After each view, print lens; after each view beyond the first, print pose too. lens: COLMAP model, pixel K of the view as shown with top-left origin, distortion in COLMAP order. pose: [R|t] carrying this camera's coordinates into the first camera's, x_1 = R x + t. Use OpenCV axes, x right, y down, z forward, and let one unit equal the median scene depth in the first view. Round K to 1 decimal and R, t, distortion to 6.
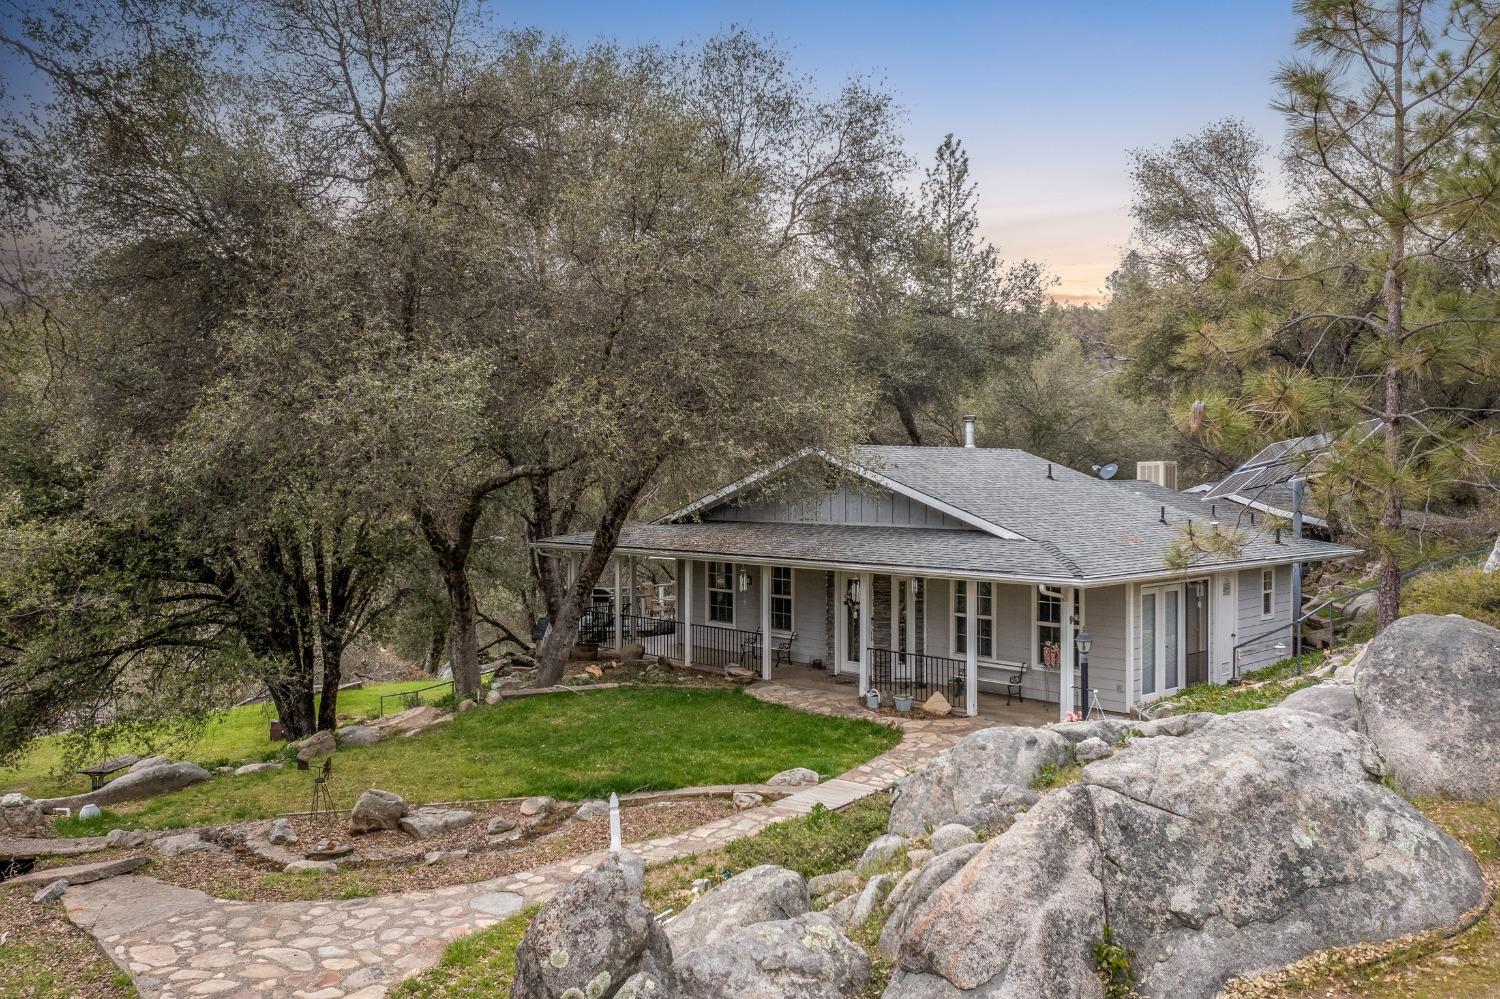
lens RADIAL K [[1189.3, 0, 729.1], [0, 1189.3, 481.5], [0, 0, 1]] dist [-0.020028, 0.000685]
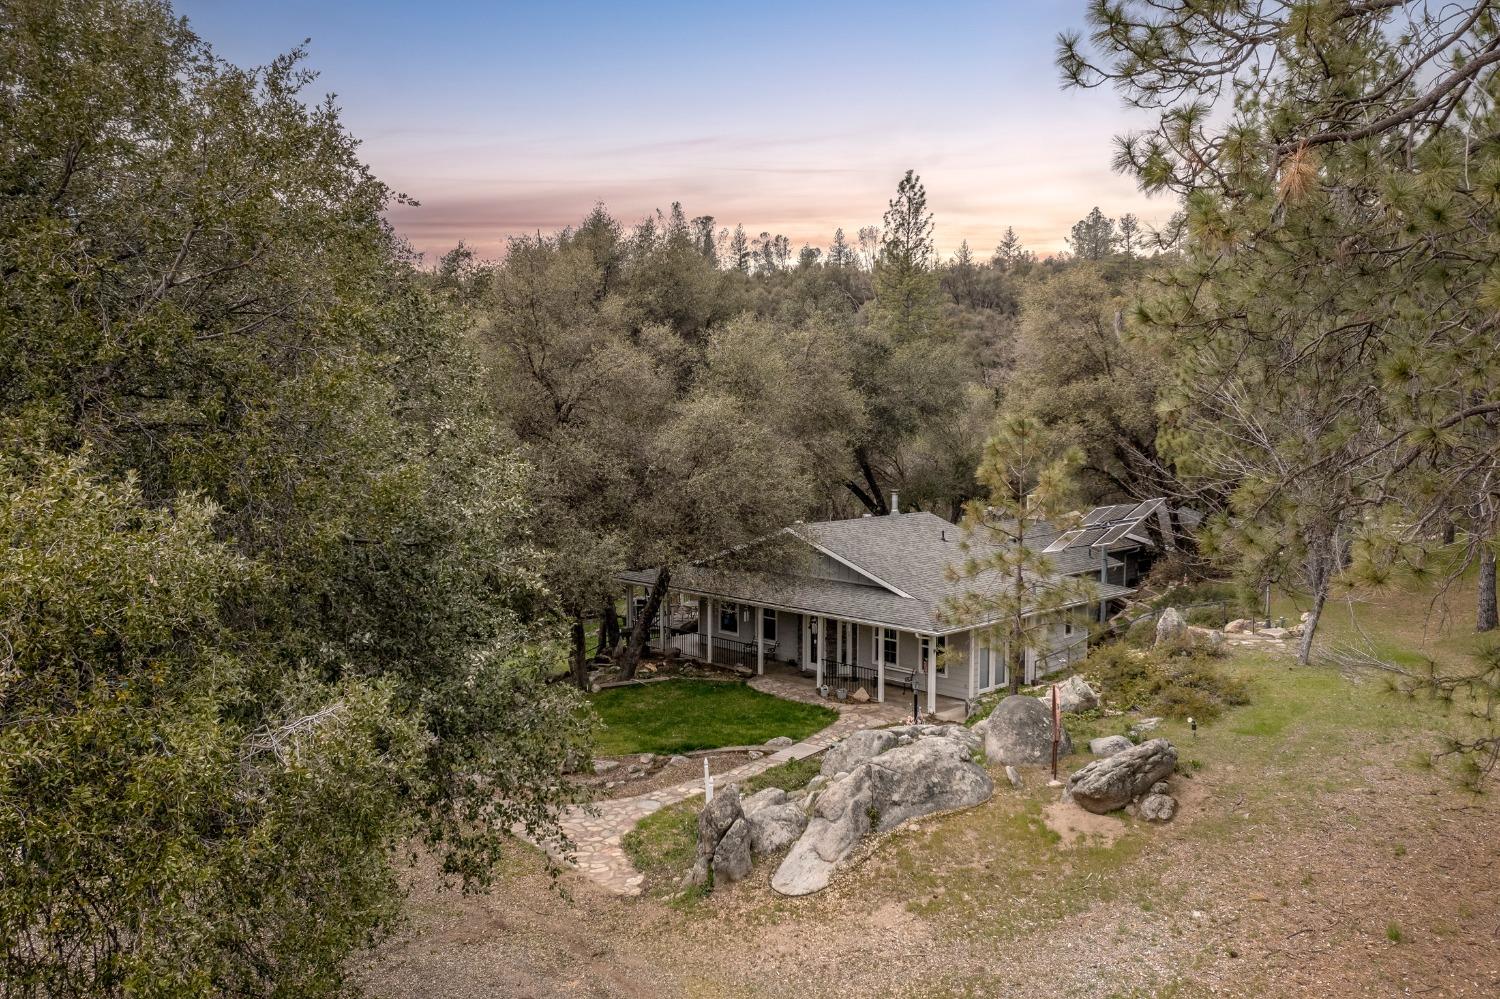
lens RADIAL K [[1179.9, 0, 750.0], [0, 1179.9, 499.5], [0, 0, 1]] dist [-0.014753, 0.004649]
pose [[0.999313, 0.002882, 0.036940, -0.057129], [-0.005607, 0.997251, 0.073891, -0.253148], [-0.036626, -0.074047, 0.996582, -0.777551]]
